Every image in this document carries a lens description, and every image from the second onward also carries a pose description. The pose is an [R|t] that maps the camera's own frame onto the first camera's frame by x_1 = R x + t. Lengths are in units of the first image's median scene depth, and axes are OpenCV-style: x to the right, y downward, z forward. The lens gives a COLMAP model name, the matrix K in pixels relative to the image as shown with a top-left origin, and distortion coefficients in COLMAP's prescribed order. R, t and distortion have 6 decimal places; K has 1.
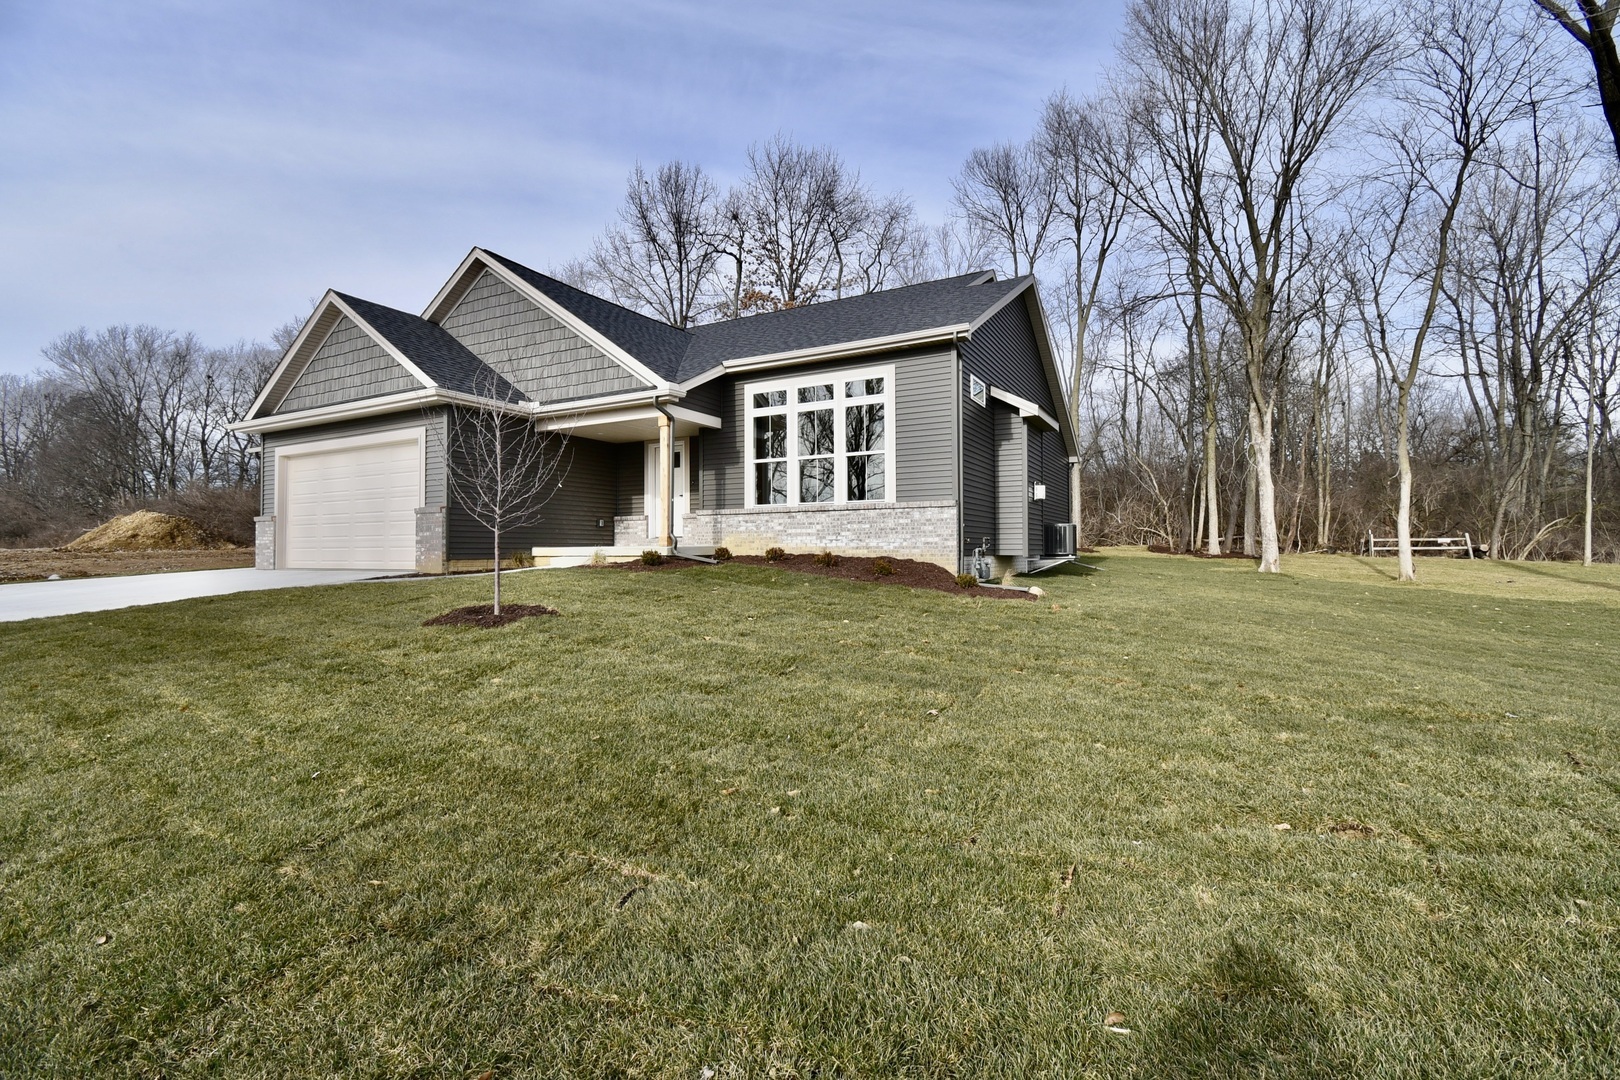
lens RADIAL K [[700.6, 0, 810.1], [0, 700.6, 543.3], [0, 0, 1]] dist [0.001807, 0.000079]
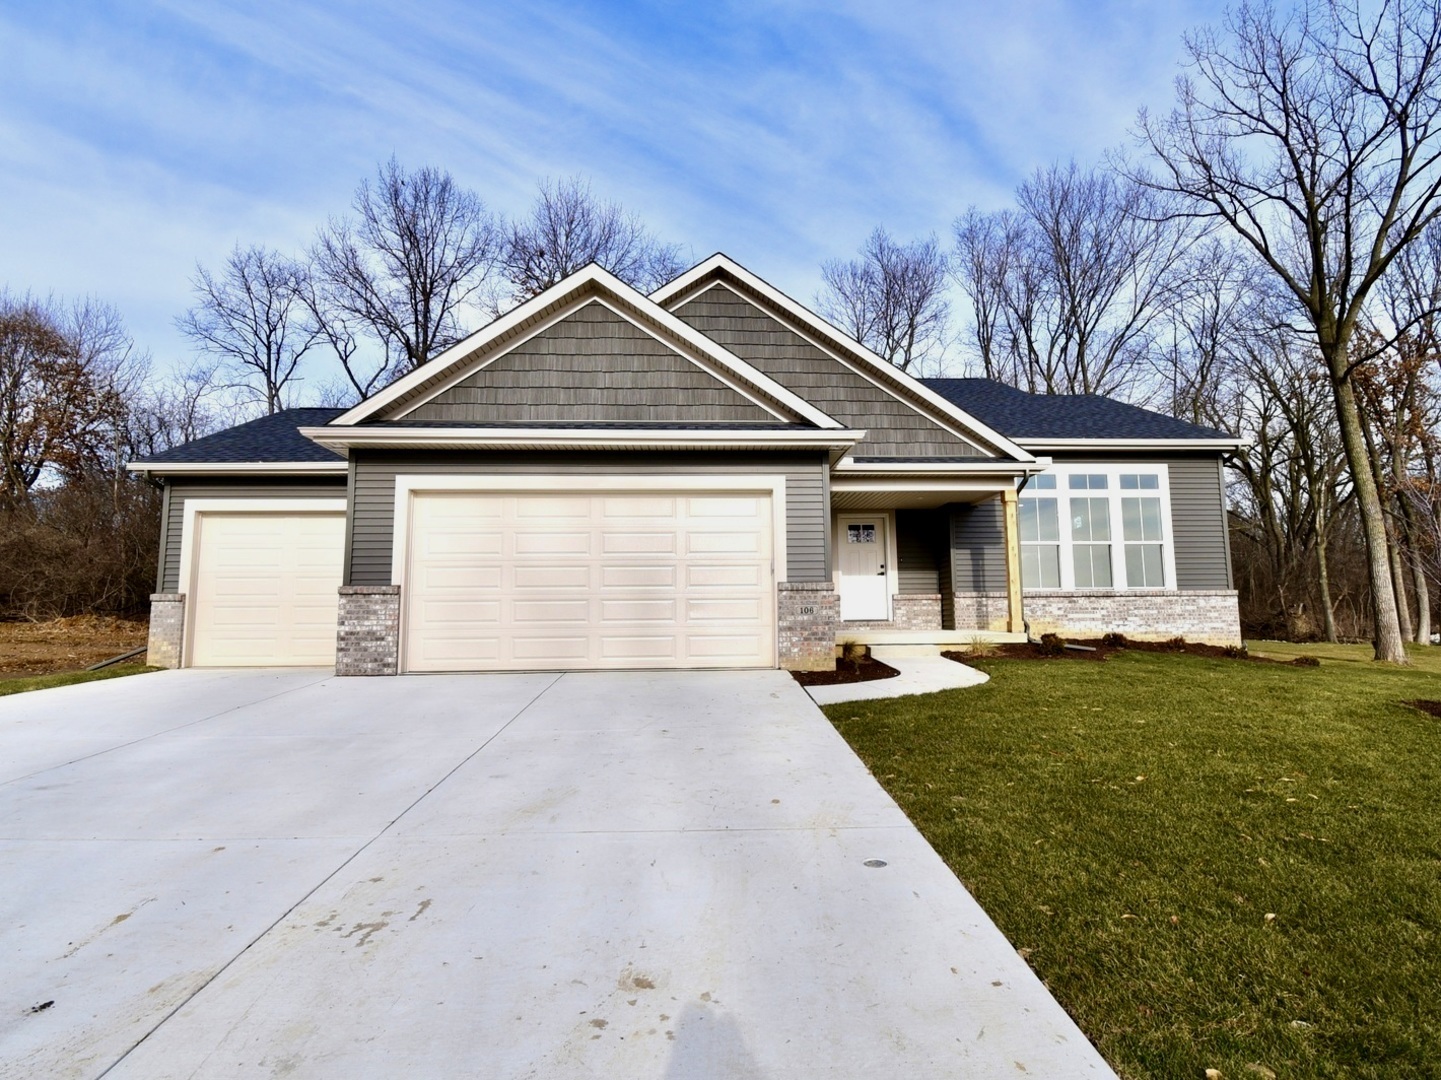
lens RADIAL K [[675.4, 0, 719.6], [0, 675.4, 543.3], [0, 0, 1]] dist [-0.000018, -0.000057]
pose [[0.872334, 0.056252, 0.485663, -0.954582], [-0.002076, 0.993776, -0.111375, -0.012262], [-0.488906, 0.096148, 0.867022, 0.414891]]
